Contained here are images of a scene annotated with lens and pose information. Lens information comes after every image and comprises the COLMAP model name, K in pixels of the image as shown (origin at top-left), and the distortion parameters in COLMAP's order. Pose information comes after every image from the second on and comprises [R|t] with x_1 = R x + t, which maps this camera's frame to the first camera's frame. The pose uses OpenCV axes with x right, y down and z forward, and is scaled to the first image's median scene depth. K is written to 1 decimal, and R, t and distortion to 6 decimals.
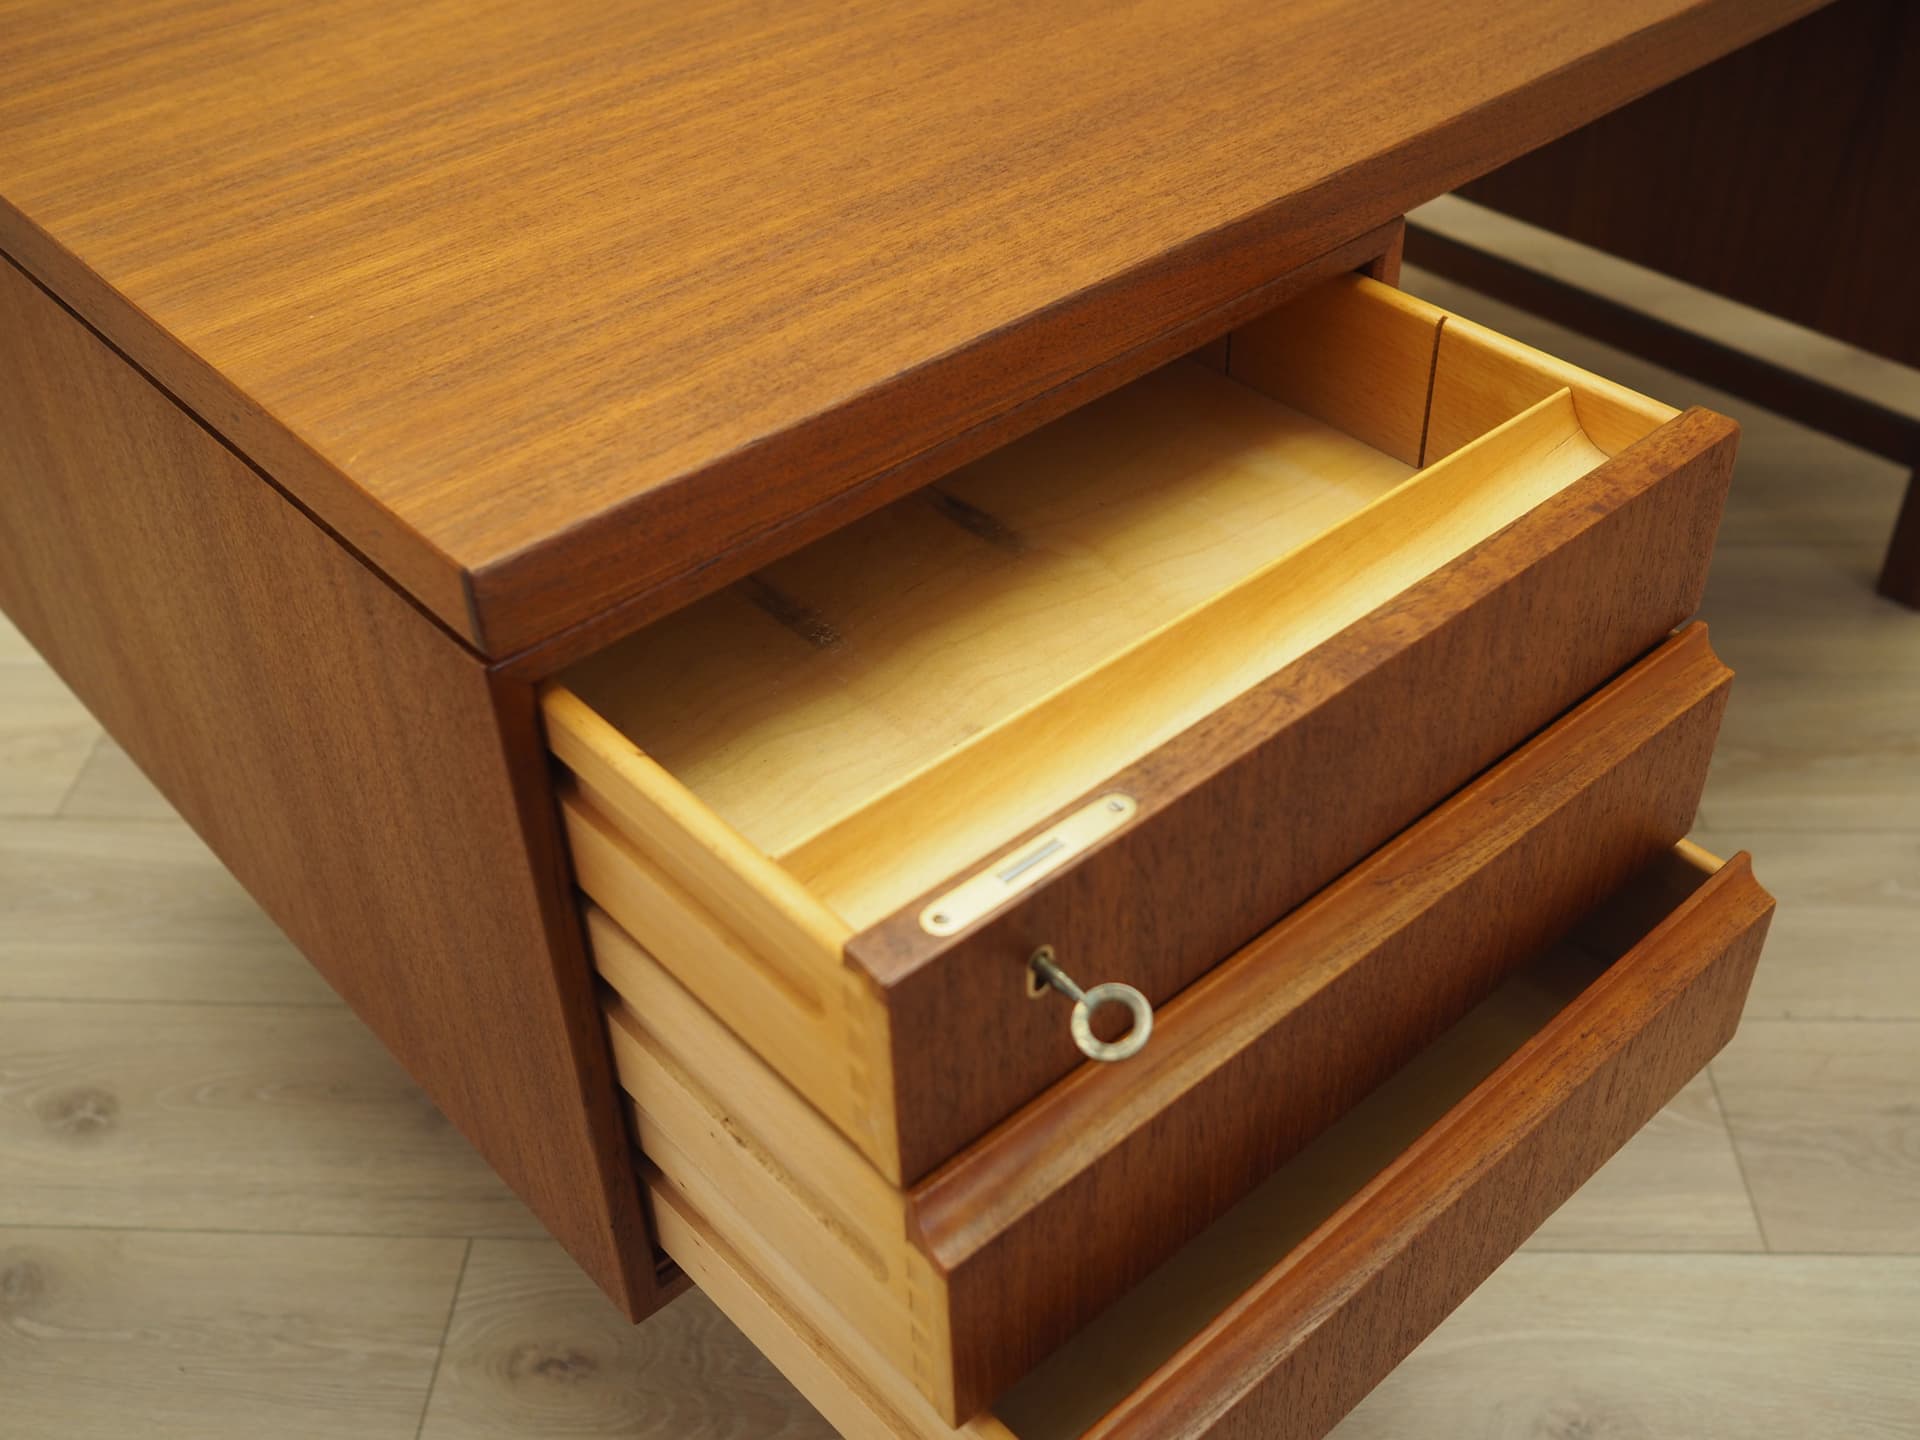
lens RADIAL K [[2017.7, 0, 970.7], [0, 2017.7, 687.7], [0, 0, 1]] dist [-0.021638, 0.006017]
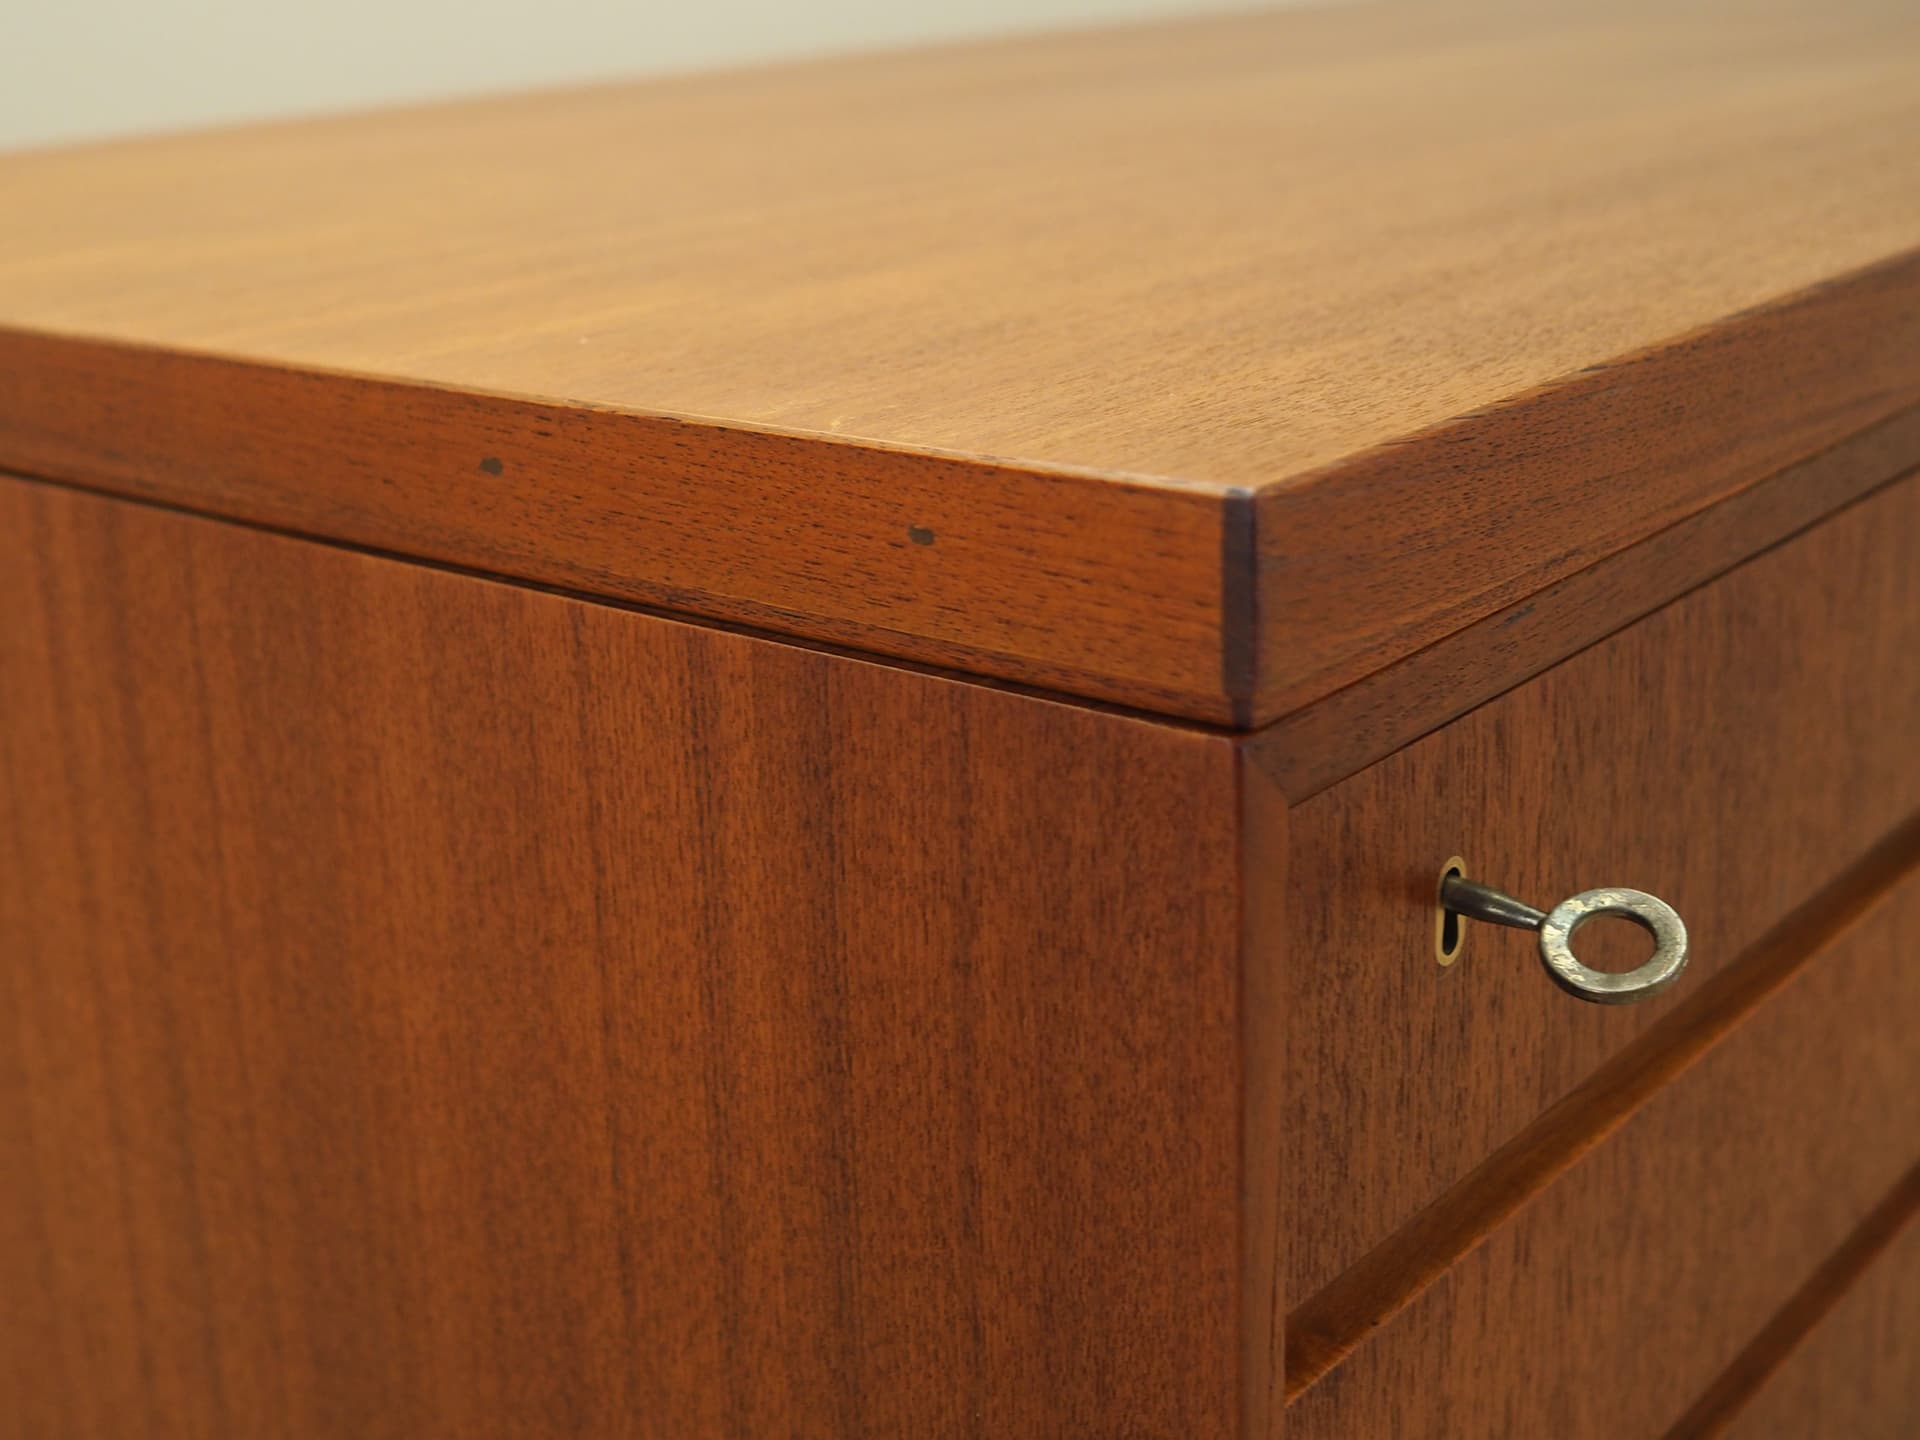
lens RADIAL K [[2495.3, 0, 740.8], [0, 2495.3, 573.3], [0, 0, 1]] dist [-0.030899, -0.013733]
pose [[0.996217, -0.046062, 0.073685, -0.313008], [0.071964, 0.912606, -0.402456, 0.140158], [-0.048708, 0.406236, 0.912469, 0.372751]]
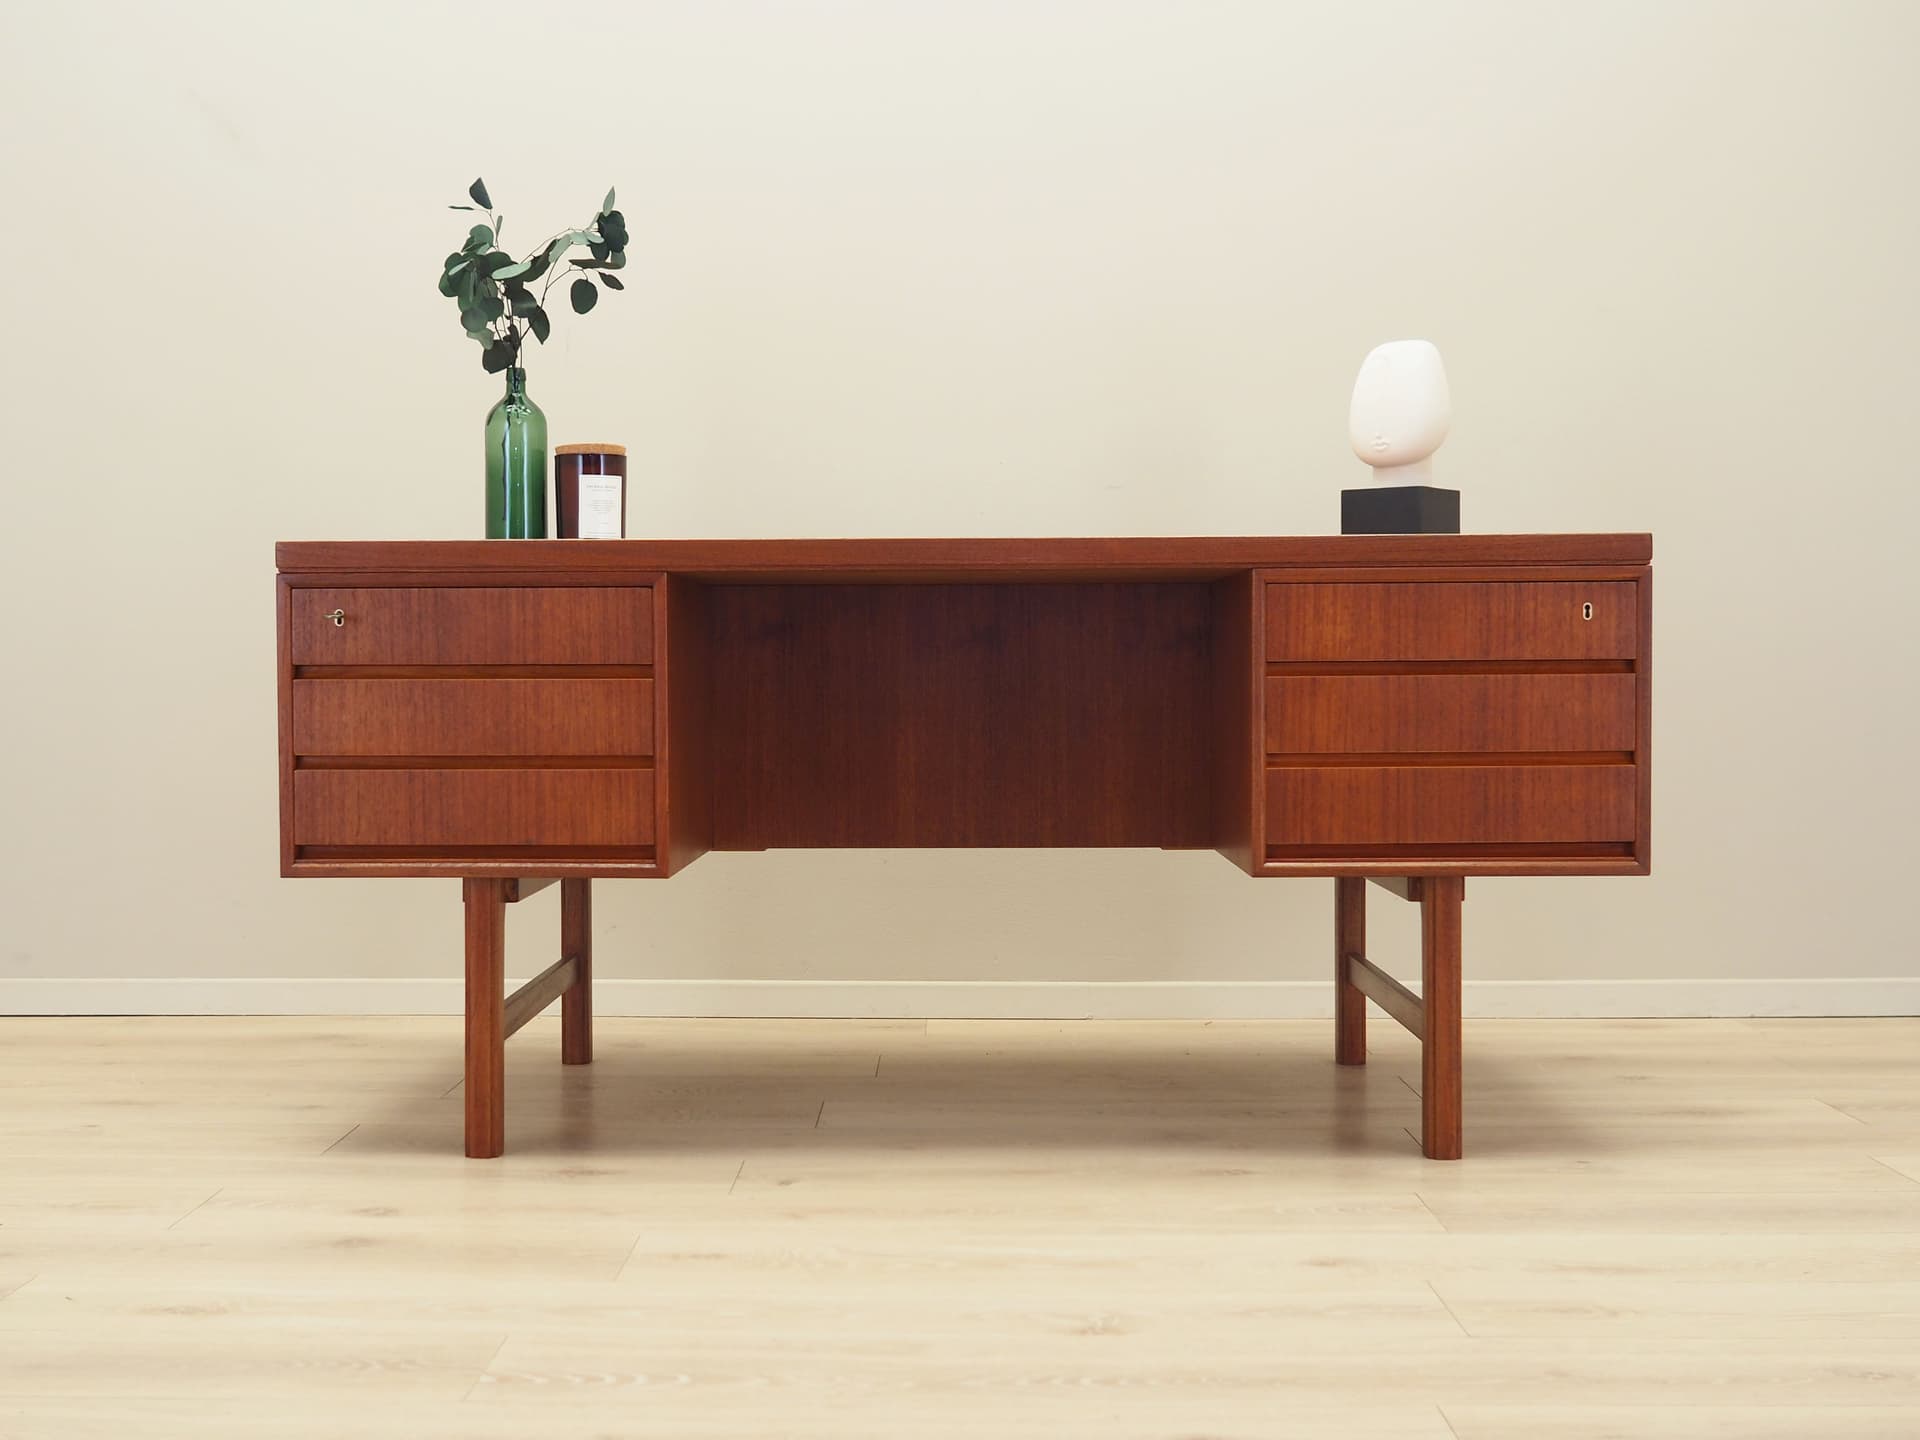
lens RADIAL K [[2570.8, 0, 836.5], [0, 2570.8, 717.9], [0, 0, 1]] dist [0.002544, 0.029705]
pose [[0.709554, 0.037482, -0.703654, 3.044200], [-0.450685, 0.791771, -0.412289, 1.340818], [0.541679, 0.609667, 0.578696, -0.809859]]
